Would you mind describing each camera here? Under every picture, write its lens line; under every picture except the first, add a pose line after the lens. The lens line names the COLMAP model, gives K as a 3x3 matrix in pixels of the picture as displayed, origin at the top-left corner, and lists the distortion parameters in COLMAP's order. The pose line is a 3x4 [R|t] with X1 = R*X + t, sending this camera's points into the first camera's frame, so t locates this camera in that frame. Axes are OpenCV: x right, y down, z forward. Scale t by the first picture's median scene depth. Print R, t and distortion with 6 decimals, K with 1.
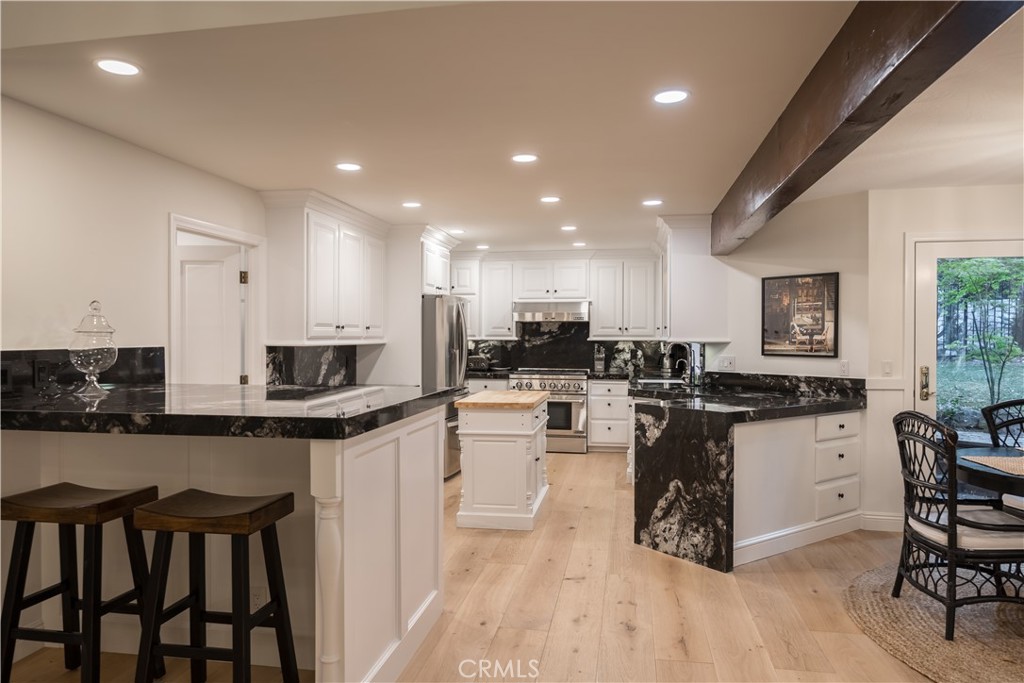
lens RADIAL K [[688.0, 0, 508.3], [0, 688.0, 342.6], [0, 0, 1]] dist [-0.002664, 0.000548]
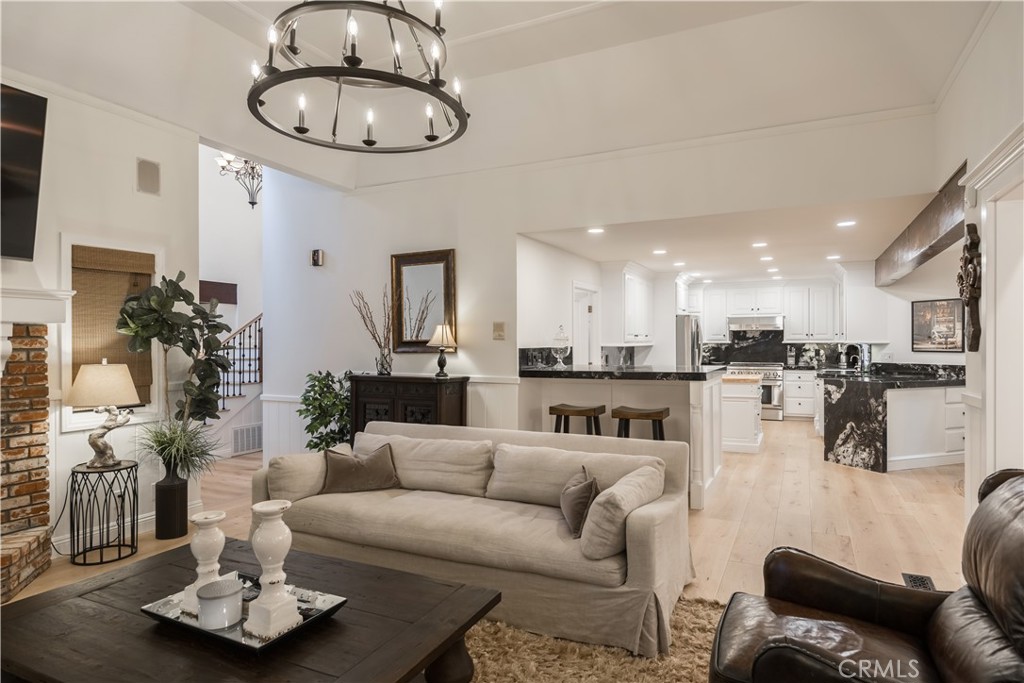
lens RADIAL K [[600.2, 0, 518.3], [0, 600.2, 342.0], [0, 0, 1]] dist [-0.006446, 0.000731]
pose [[0.964435, -0.005893, -0.264254, -0.129979], [0.003628, 0.999952, -0.009057, 0.006026], [0.264295, 0.007776, 0.964411, -0.537112]]
